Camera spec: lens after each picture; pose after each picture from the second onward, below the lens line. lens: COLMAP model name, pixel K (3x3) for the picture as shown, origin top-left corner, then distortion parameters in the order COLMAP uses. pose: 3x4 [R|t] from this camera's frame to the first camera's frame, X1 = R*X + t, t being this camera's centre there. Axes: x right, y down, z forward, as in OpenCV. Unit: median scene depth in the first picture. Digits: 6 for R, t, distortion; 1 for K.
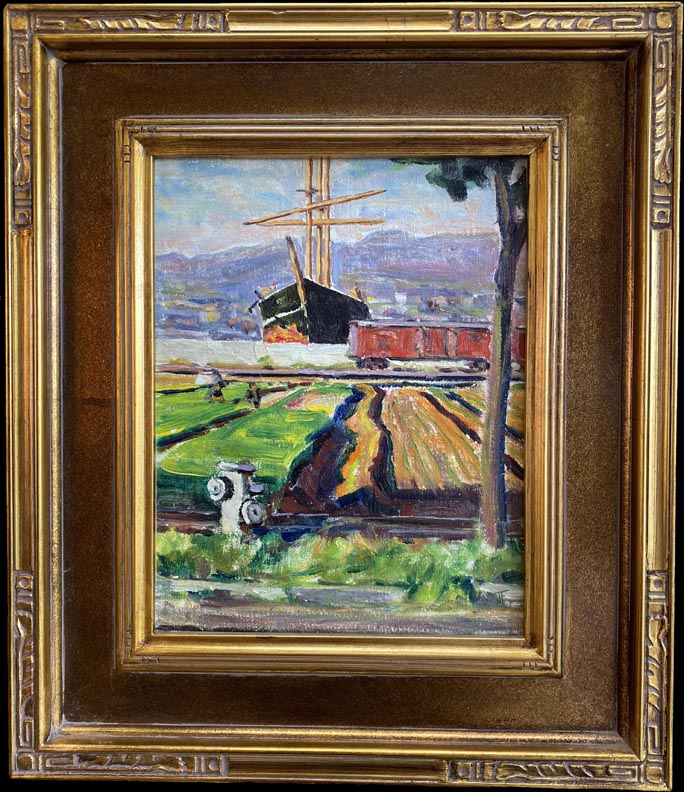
lens RADIAL K [[669.9, 0, 342.6], [0, 669.9, 397.0], [0, 0, 1]] dist [0.010691, 0.001075]
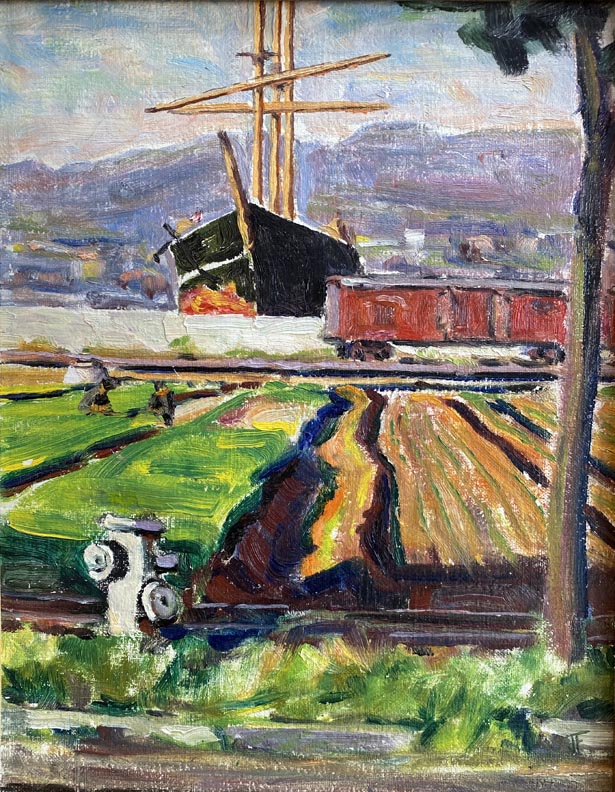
lens RADIAL K [[640.8, 0, 307.9], [0, 640.8, 396.5], [0, 0, 1]] dist [-0.007373, -0.000710]
pose [[0.999971, 0.006039, 0.004537, -0.007576], [-0.005974, 0.999880, -0.014267, -0.001168], [-0.004623, 0.014239, 0.999888, 0.436810]]
